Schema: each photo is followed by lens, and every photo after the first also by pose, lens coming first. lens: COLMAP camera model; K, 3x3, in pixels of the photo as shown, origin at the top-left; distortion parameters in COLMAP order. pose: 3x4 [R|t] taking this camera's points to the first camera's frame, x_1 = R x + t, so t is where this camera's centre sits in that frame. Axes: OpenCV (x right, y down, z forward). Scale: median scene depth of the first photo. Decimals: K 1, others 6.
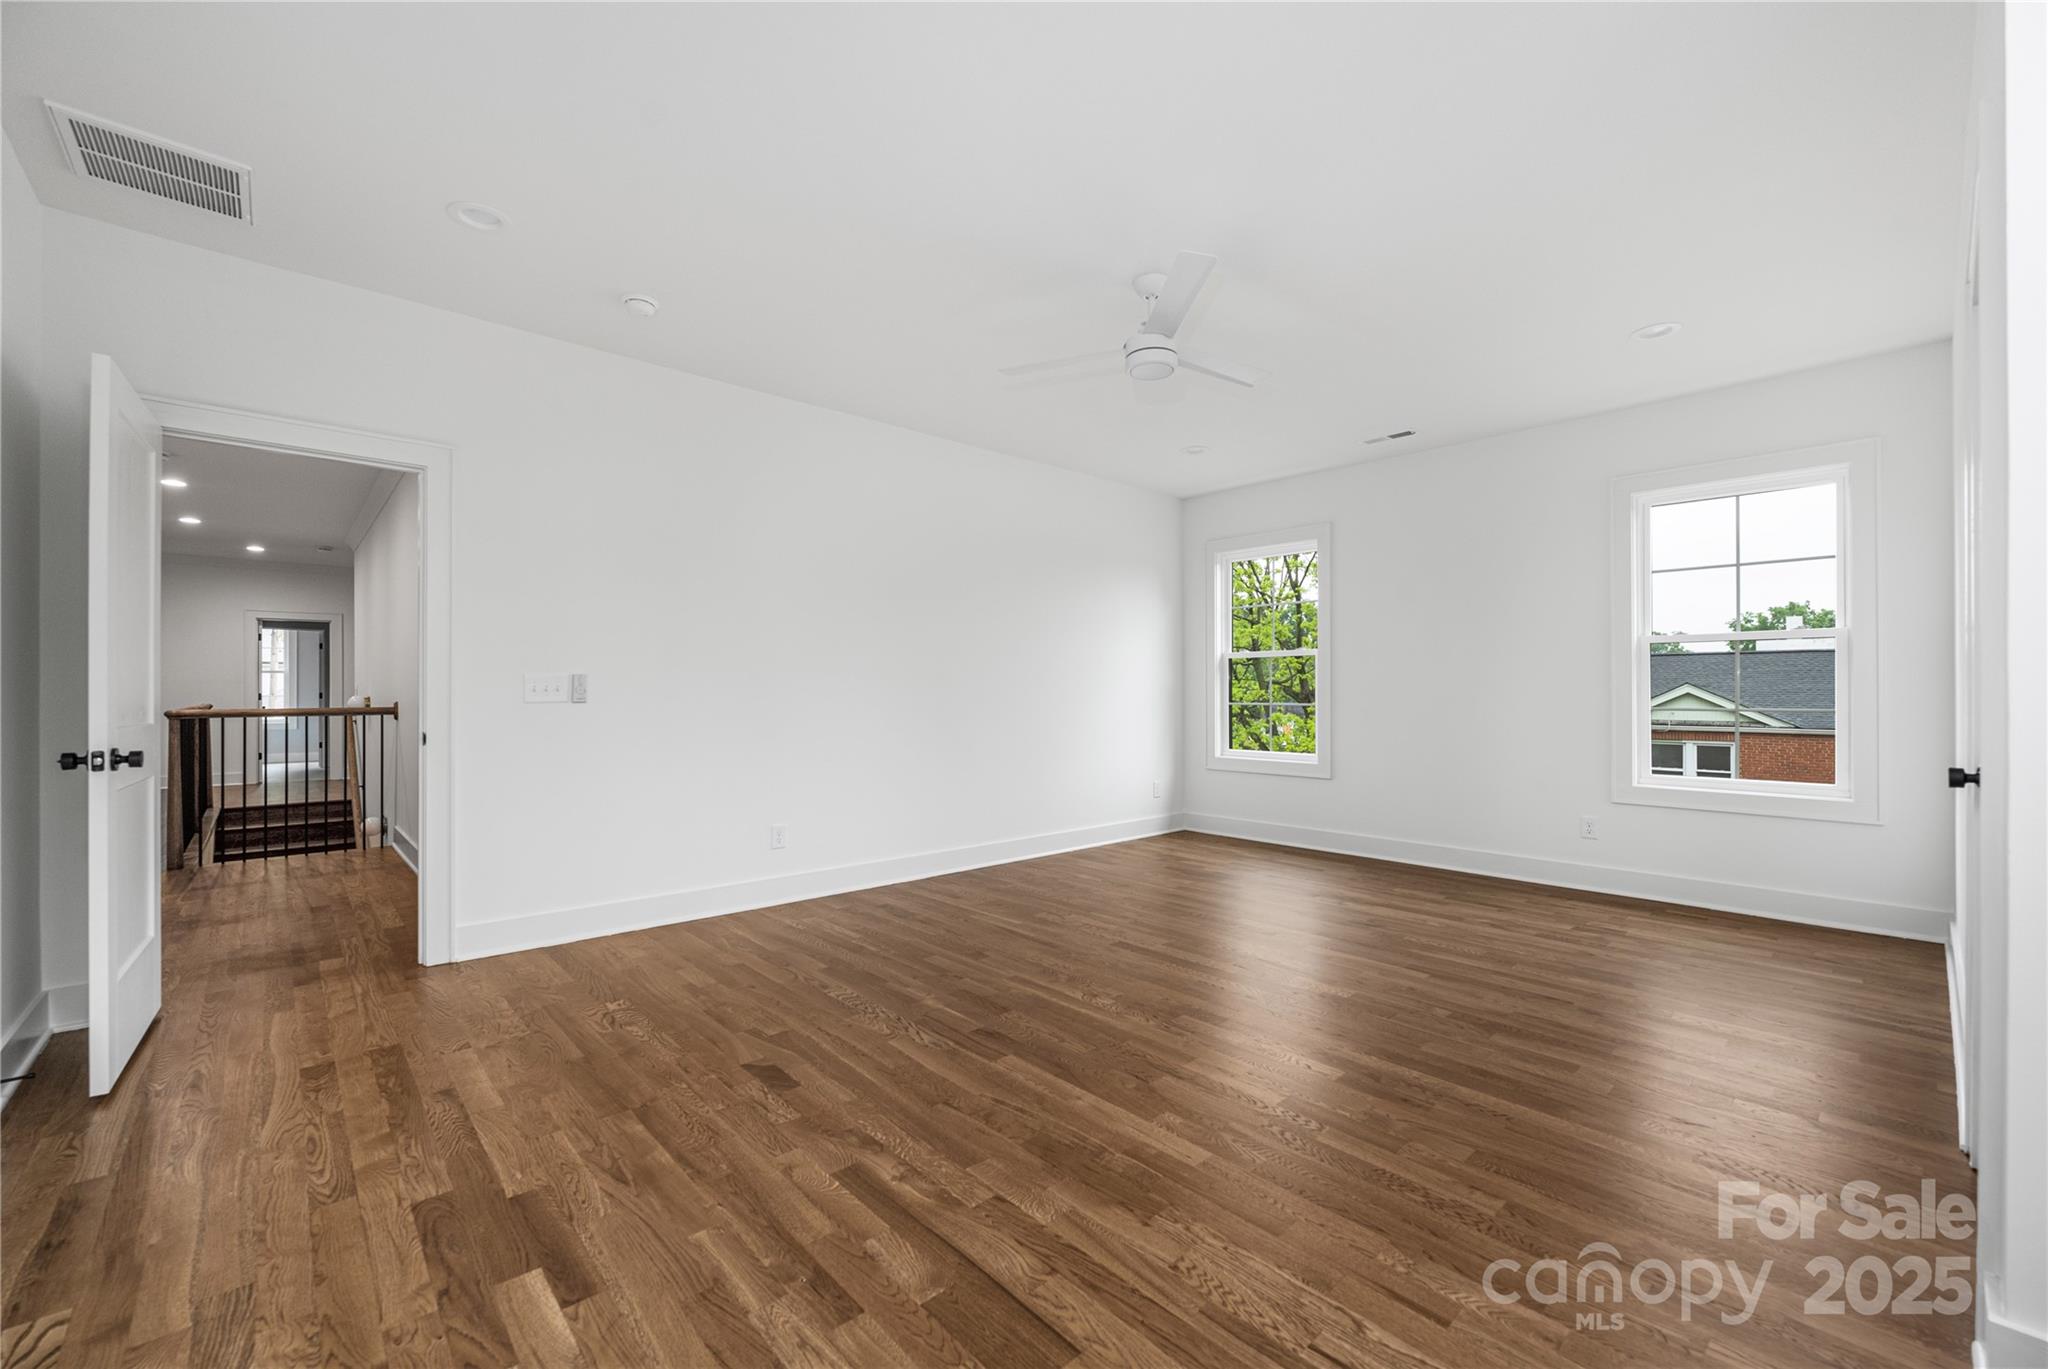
lens RADIAL K [[837.7, 0, 1013.8], [0, 837.7, 685.6], [0, 0, 1]] dist [-0.001634, -0.000165]
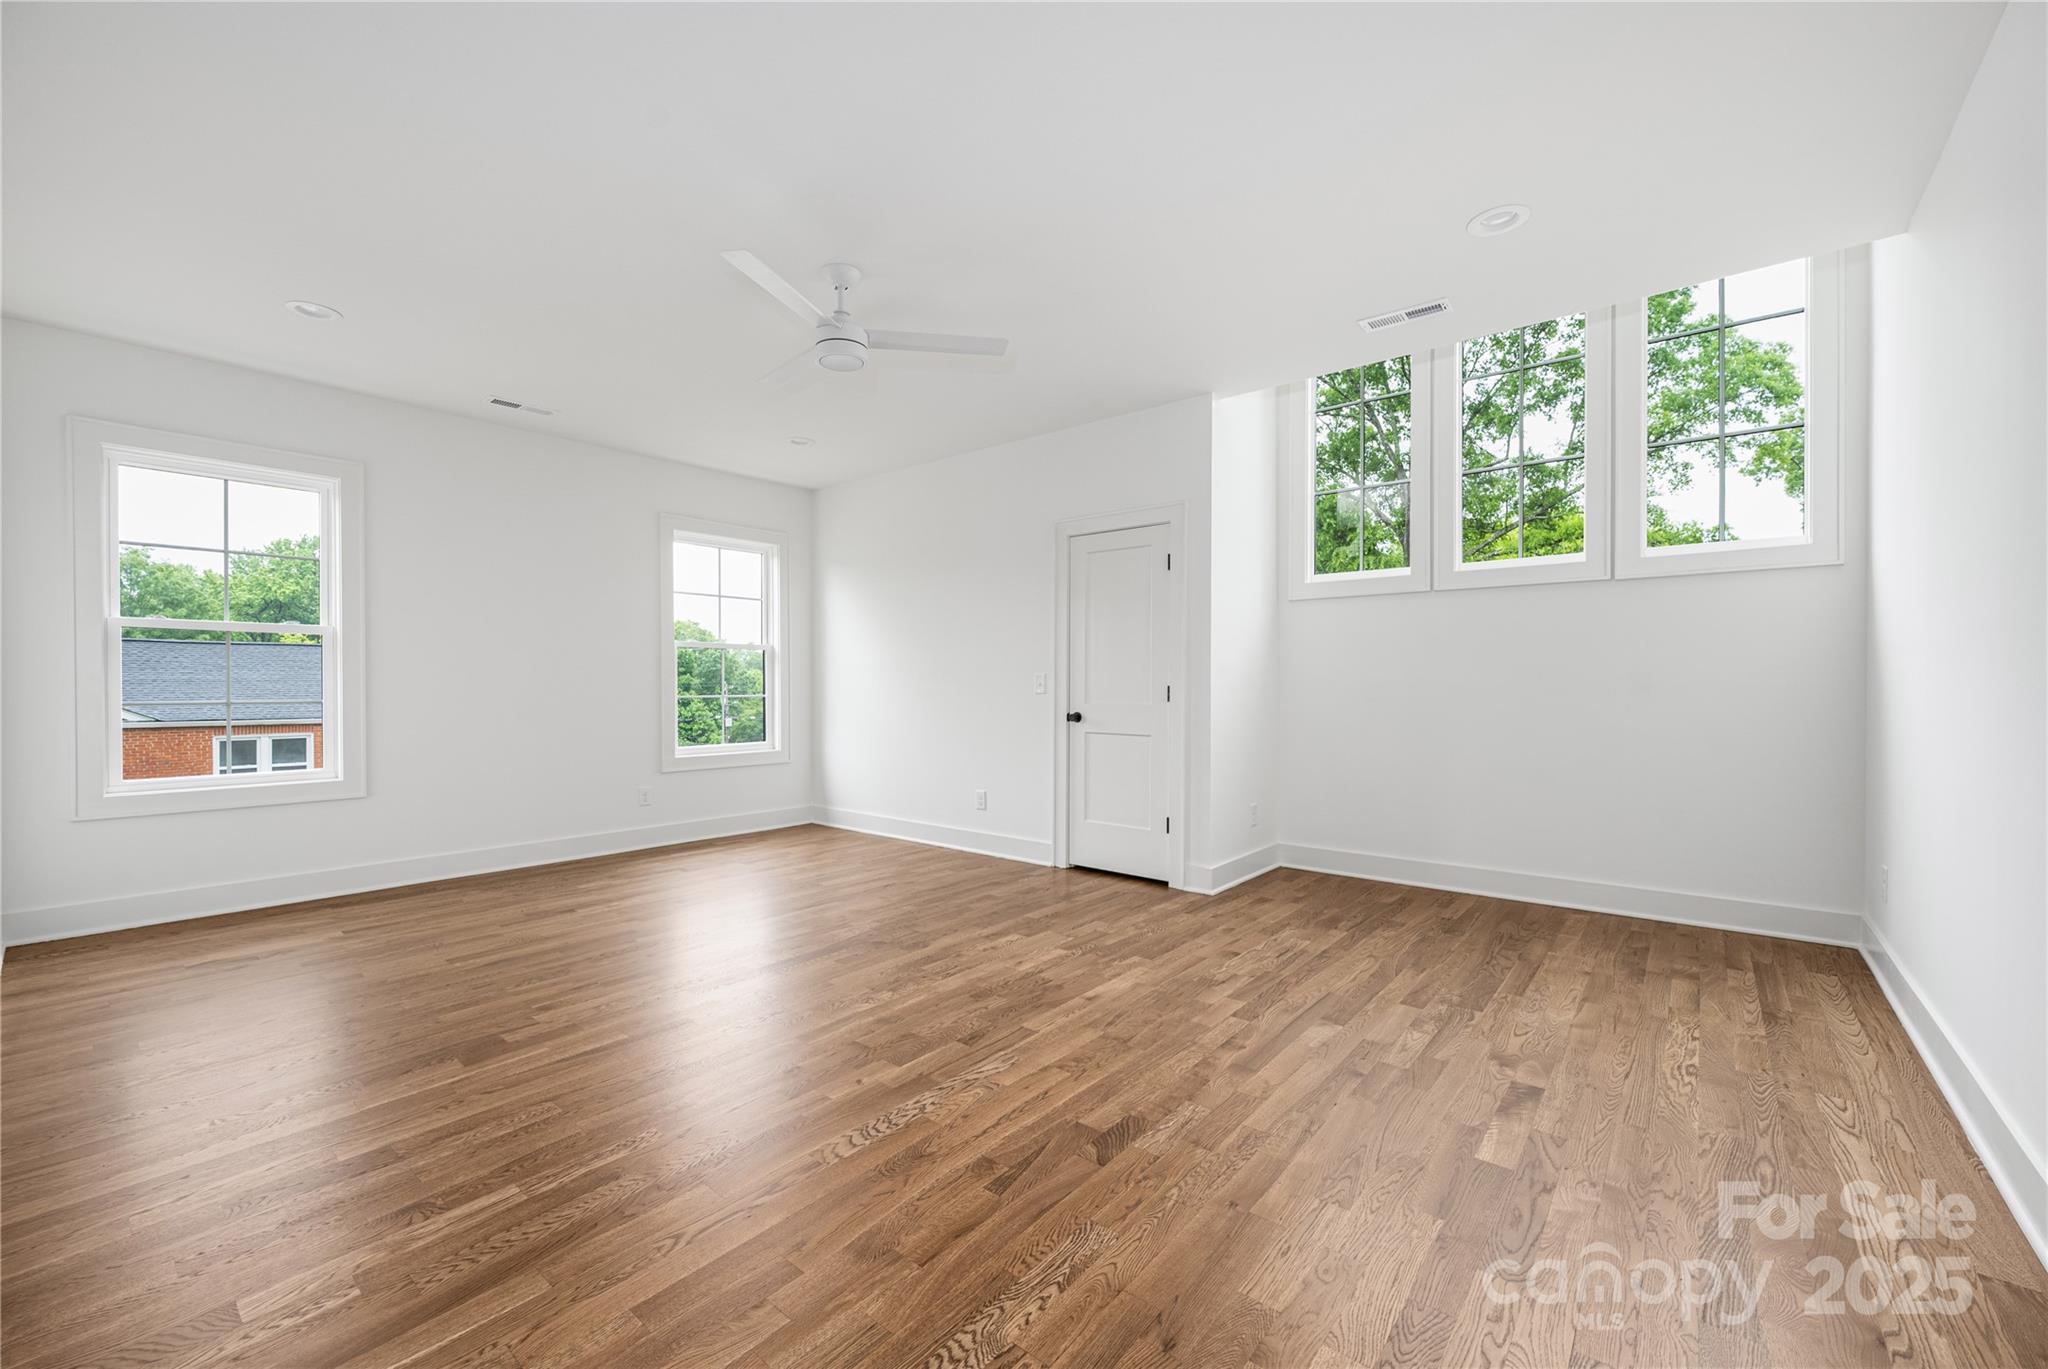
lens RADIAL K [[837.7, 0, 1017.4], [0, 837.7, 686.1], [0, 0, 1]] dist [-0.001634, -0.000165]
pose [[-0.155557, -0.002384, 0.987824, -0.849718], [-0.008426, 0.999964, 0.001086, 0.006782], [-0.987791, -0.008154, -0.155571, 0.946372]]
